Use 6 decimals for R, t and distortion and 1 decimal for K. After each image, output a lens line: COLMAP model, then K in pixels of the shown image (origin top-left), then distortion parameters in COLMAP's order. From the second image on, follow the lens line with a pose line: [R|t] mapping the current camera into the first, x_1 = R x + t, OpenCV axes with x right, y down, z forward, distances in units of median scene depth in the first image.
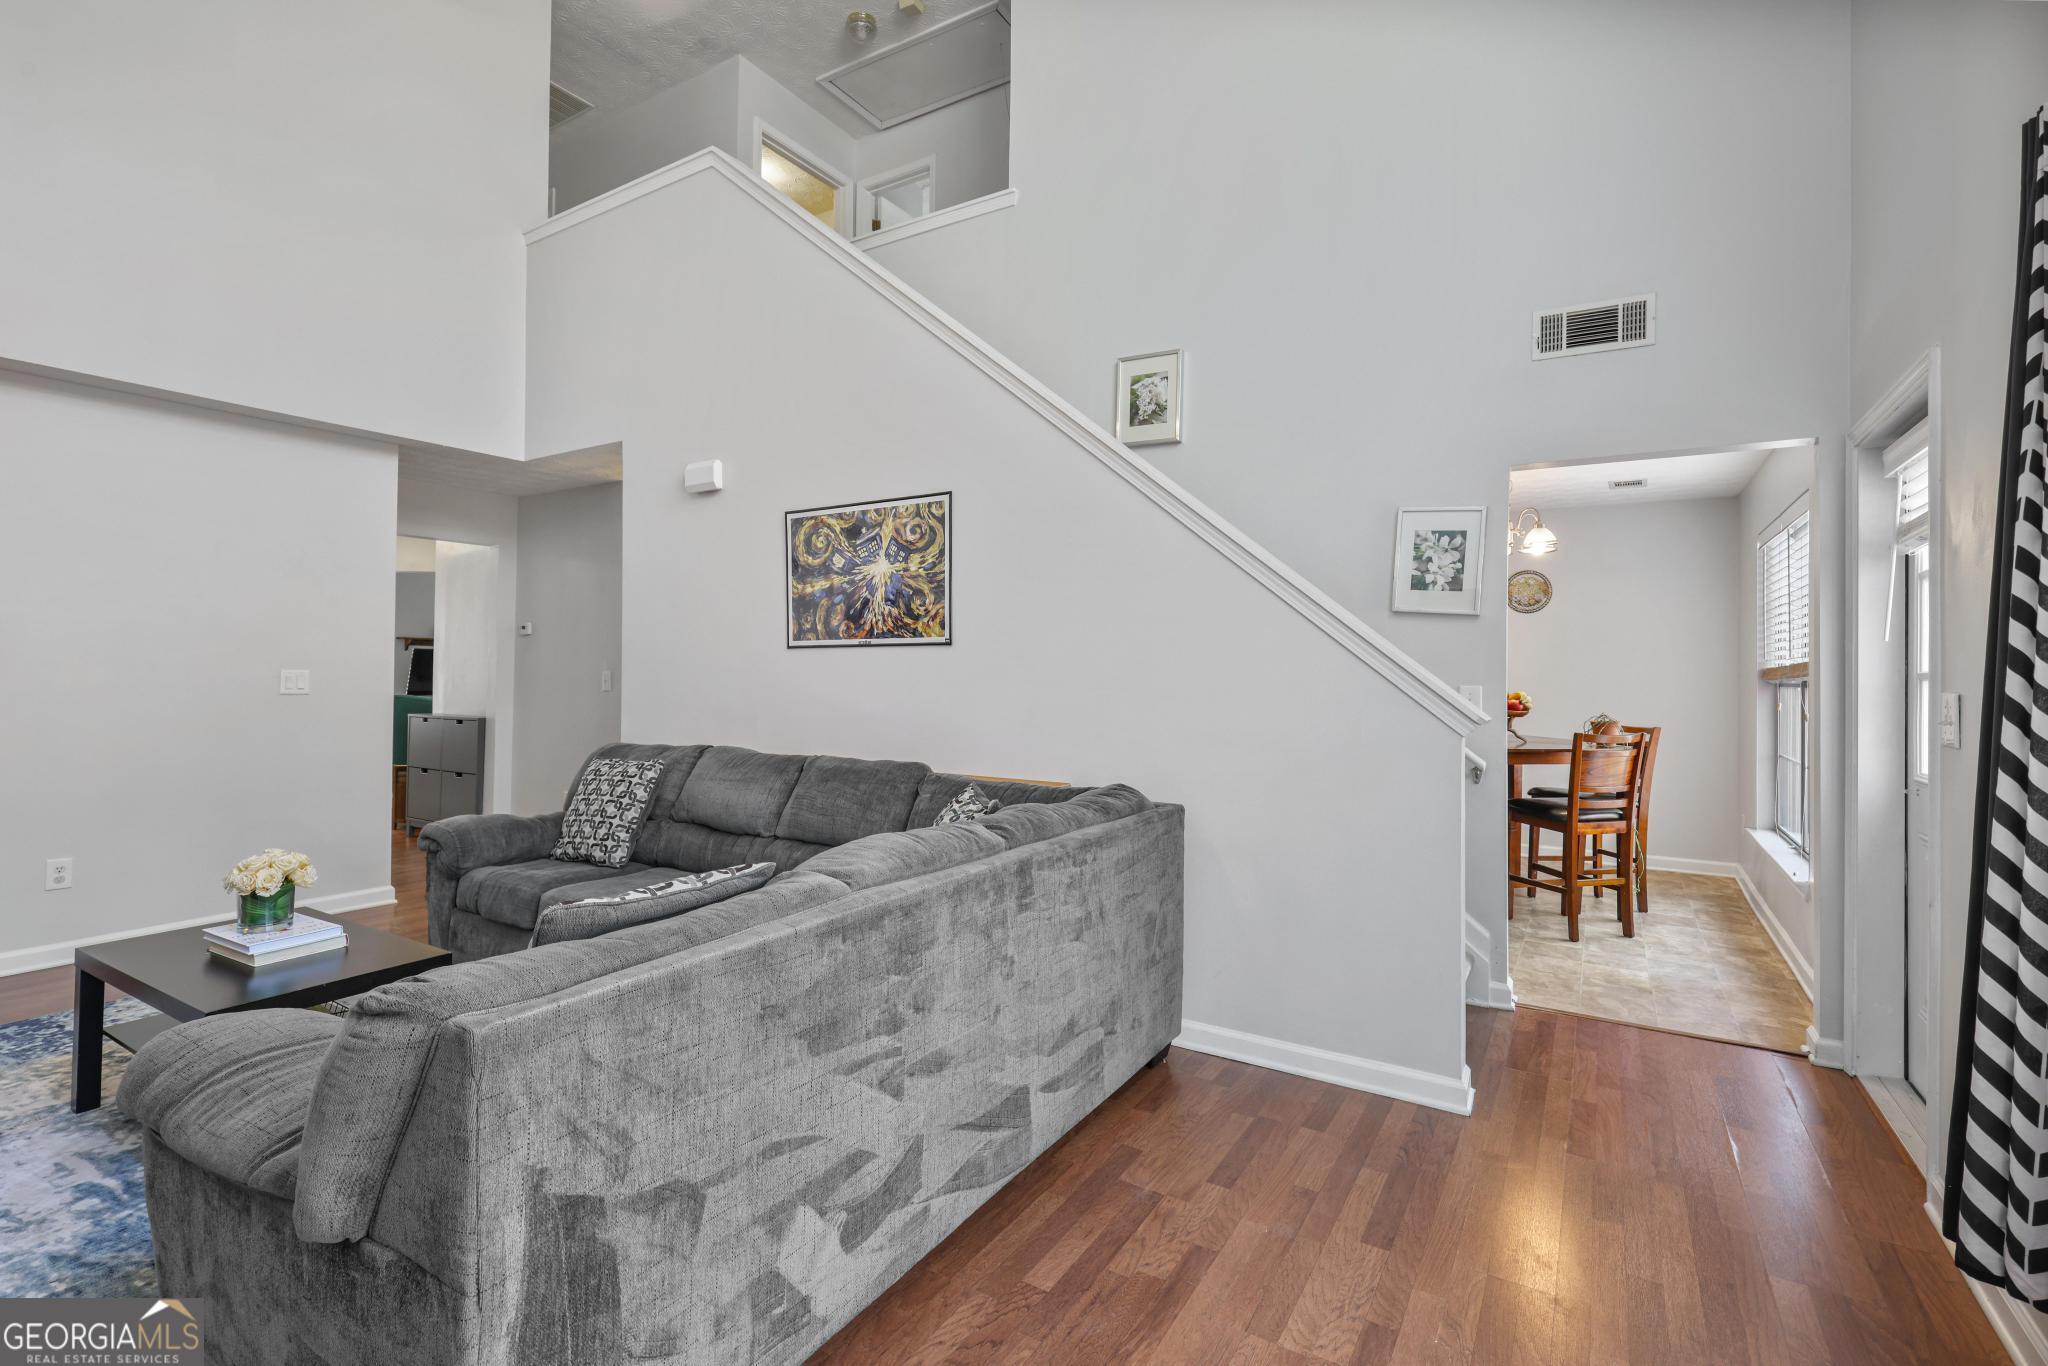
lens RADIAL K [[923.3, 0, 1027.5], [0, 923.3, 672.3], [0, 0, 1]] dist [-0.001719, 0.000017]
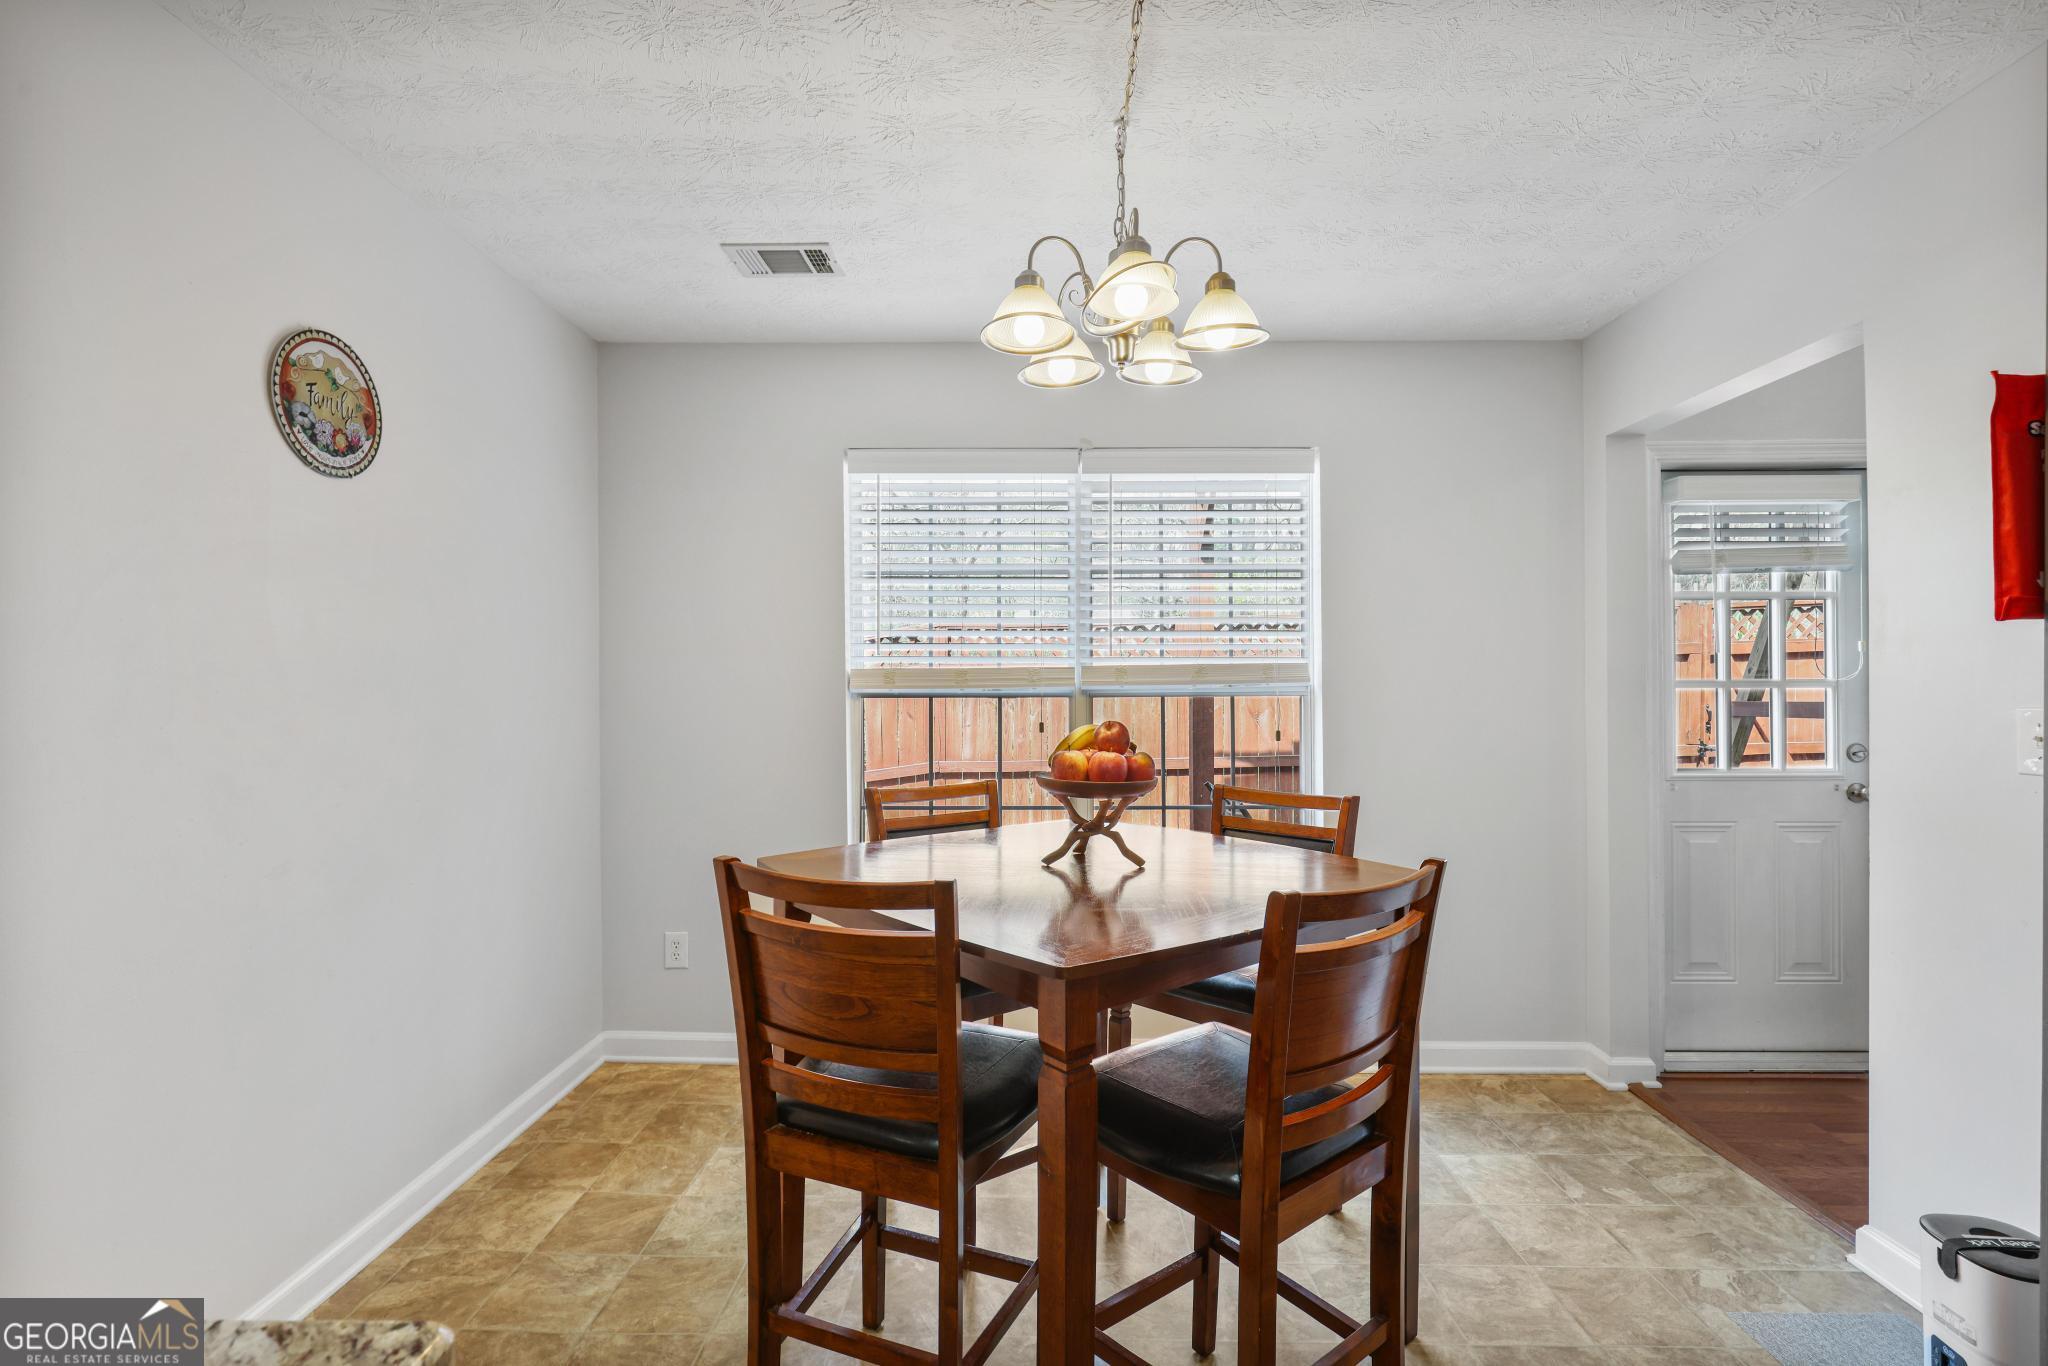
lens RADIAL K [[923.3, 0, 1018.6], [0, 923.3, 684.1], [0, 0, 1]] dist [-0.001719, 0.000017]
pose [[-0.501546, -0.000439, 0.865131, 0.296866], [0.004086, 0.999988, 0.002876, 0.006207], [-0.865121, 0.004977, -0.501538, 1.669845]]
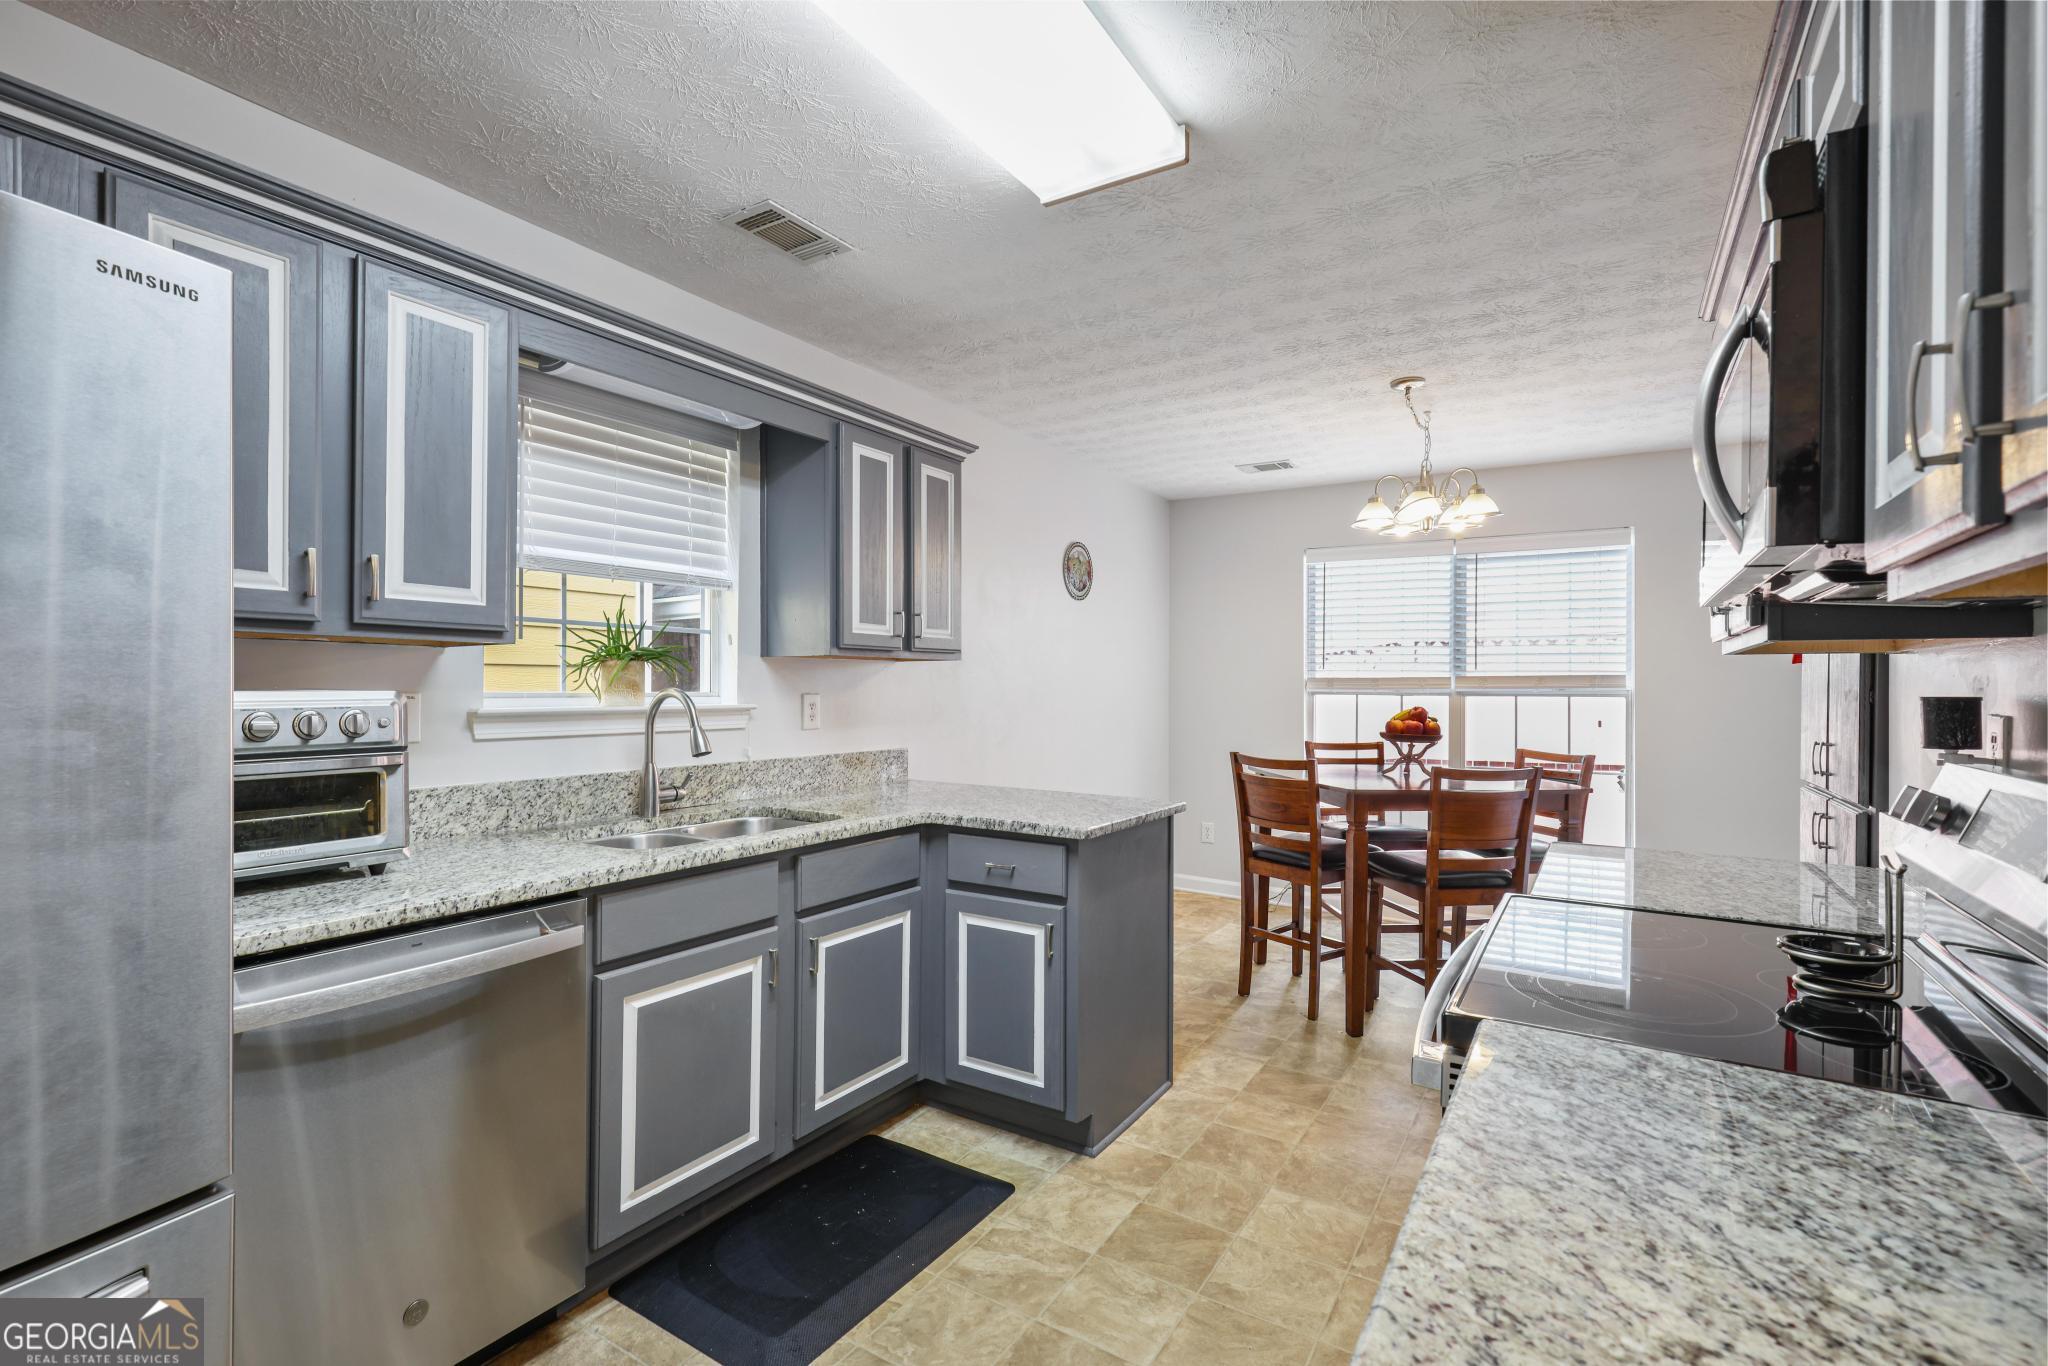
lens RADIAL K [[923.3, 0, 1019.9], [0, 923.3, 681.4], [0, 0, 1]] dist [-0.001719, 0.000017]
pose [[0.013712, -0.004909, 0.999894, -0.354078], [-0.002354, 0.999985, 0.004941, -0.004462], [-0.999903, -0.002421, 0.013700, 1.810723]]
